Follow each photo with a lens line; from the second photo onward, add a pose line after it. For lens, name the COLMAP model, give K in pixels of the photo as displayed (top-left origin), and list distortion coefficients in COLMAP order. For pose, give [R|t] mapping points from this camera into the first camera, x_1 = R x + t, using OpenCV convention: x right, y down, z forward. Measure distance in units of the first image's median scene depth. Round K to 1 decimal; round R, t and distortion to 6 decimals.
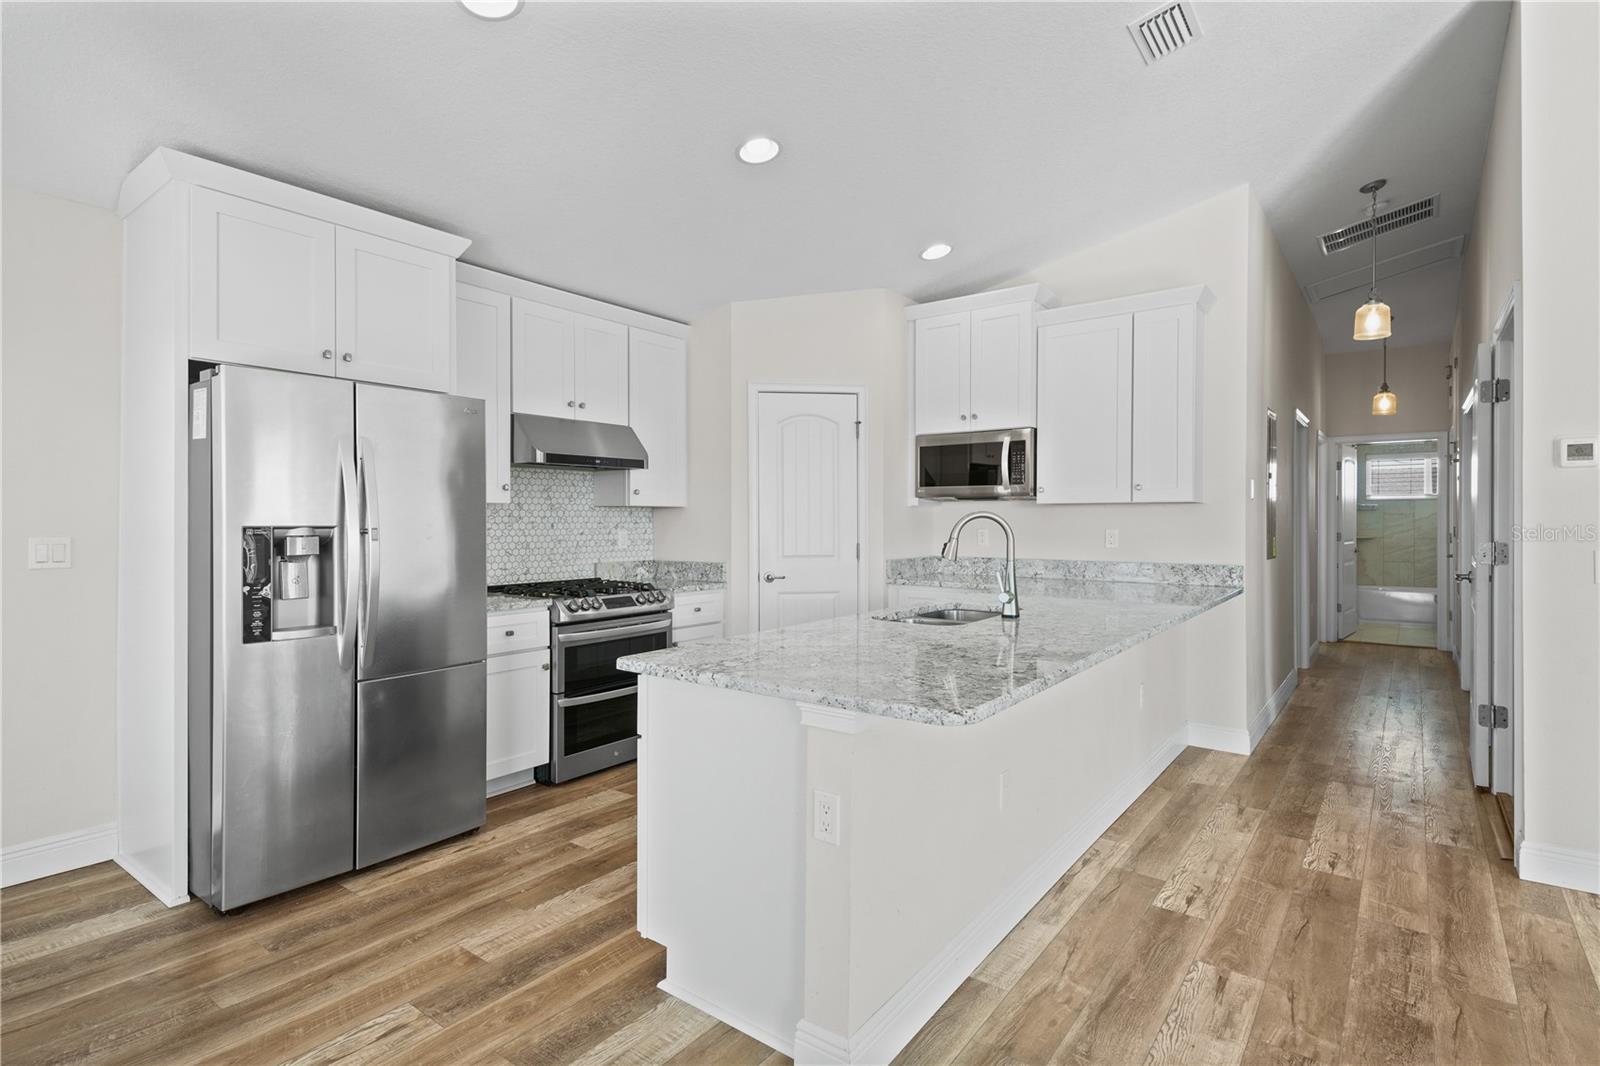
lens RADIAL K [[796.0, 0, 793.5], [0, 796.0, 533.3], [0, 0, 1]] dist [0.008364, -0.002595]
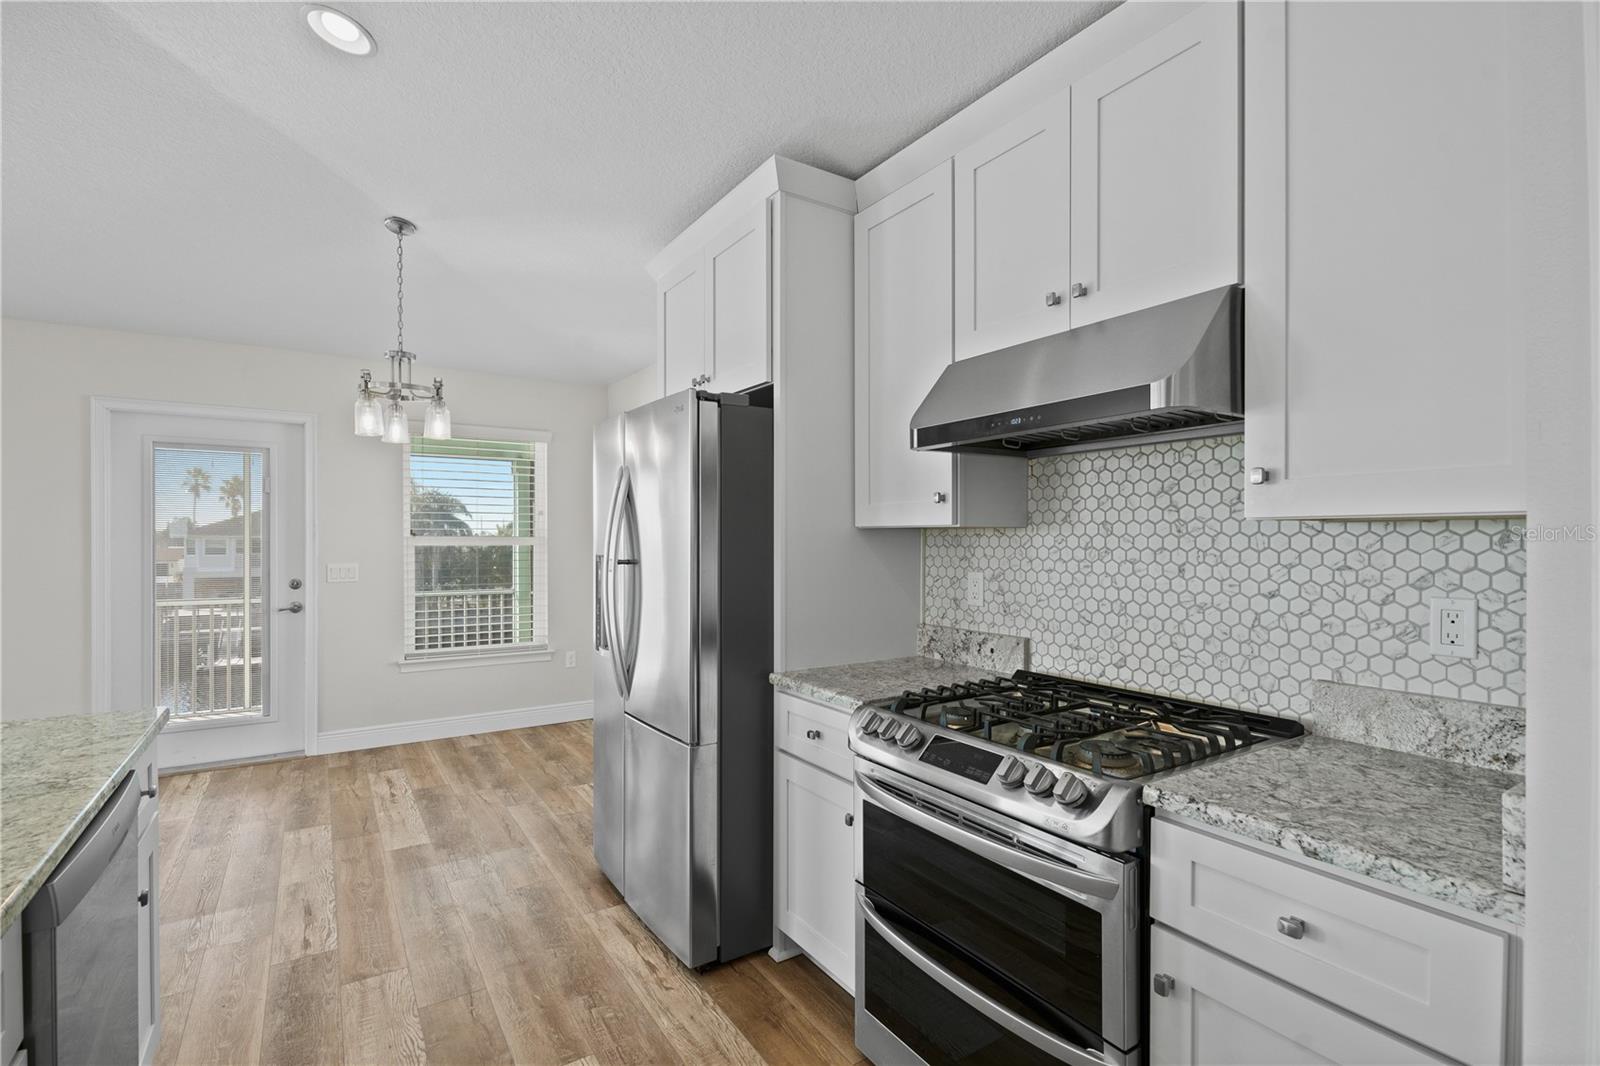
lens RADIAL K [[722.9, 0, 778.4], [0, 722.9, 549.3], [0, 0, 1]] dist [0.002612, -0.001763]
pose [[-0.340471, 0.011178, -0.940188, 0.145961], [-0.018795, 0.999649, 0.018692, -0.023993], [0.940067, 0.024035, -0.340142, 0.918231]]
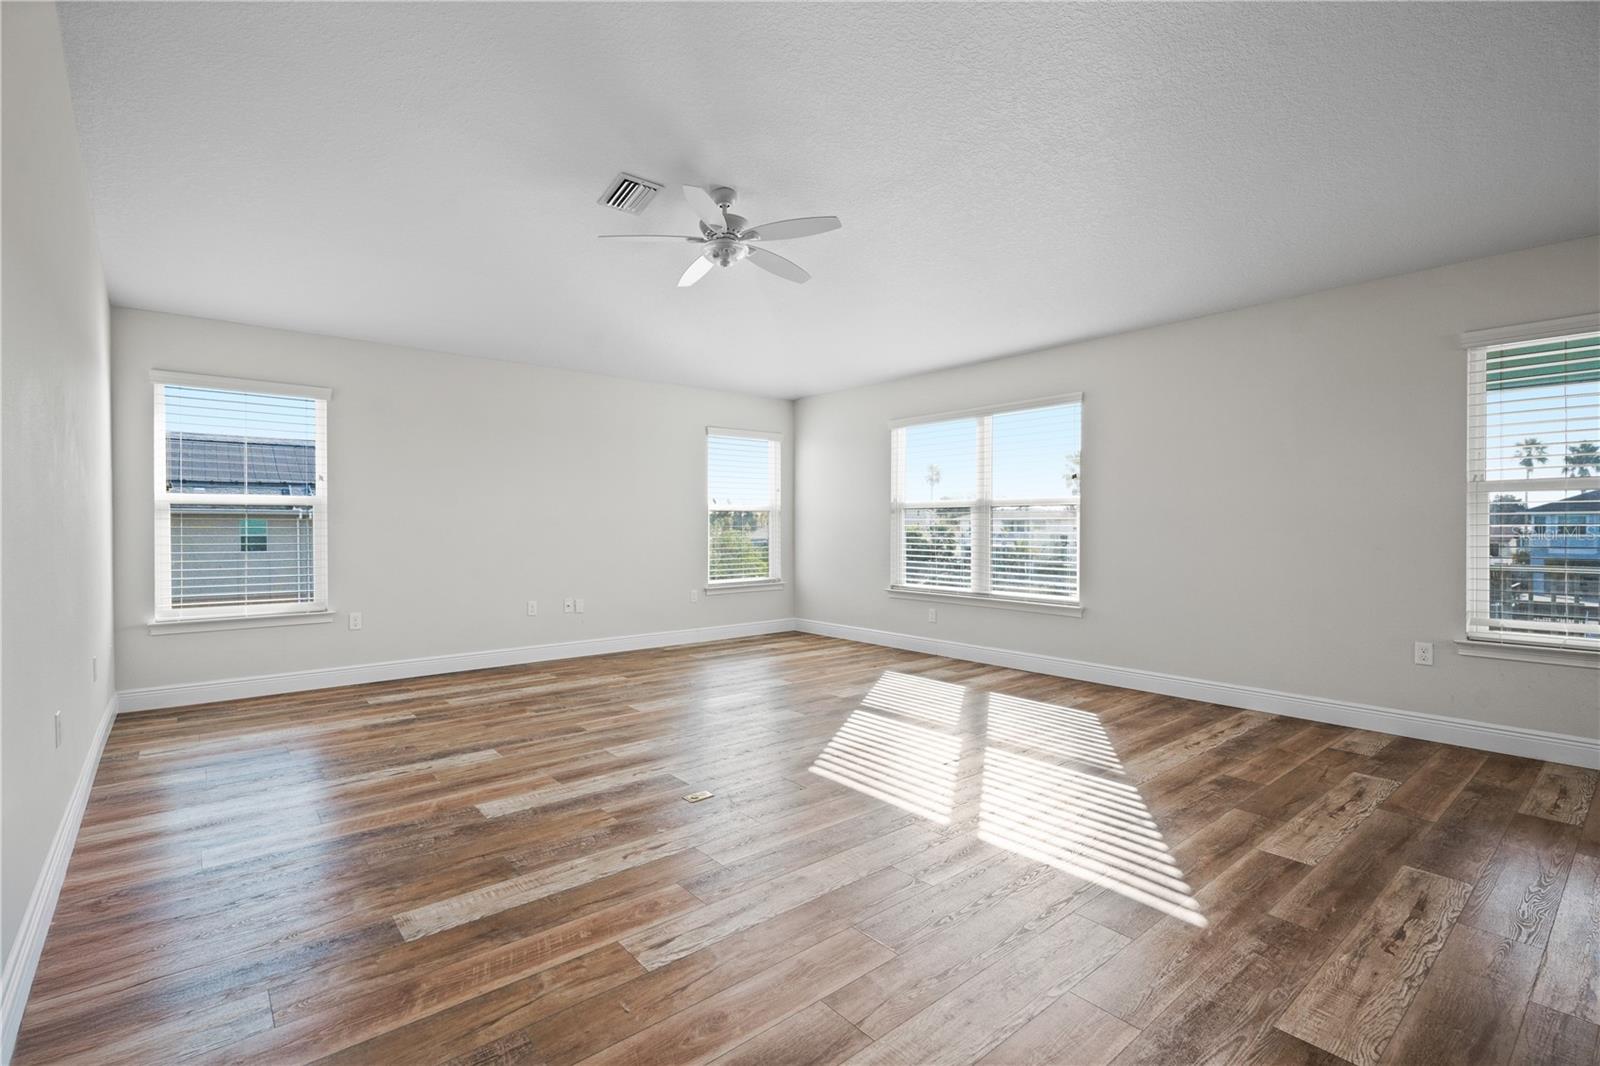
lens RADIAL K [[722.9, 0, 792.7], [0, 722.9, 529.0], [0, 0, 1]] dist [0.002612, -0.001763]
pose [[-0.976025, 0.000613, 0.217658, 0.400466], [0.006499, 0.999632, 0.026326, 0.017140], [-0.217562, 0.027110, -0.975670, 0.635430]]
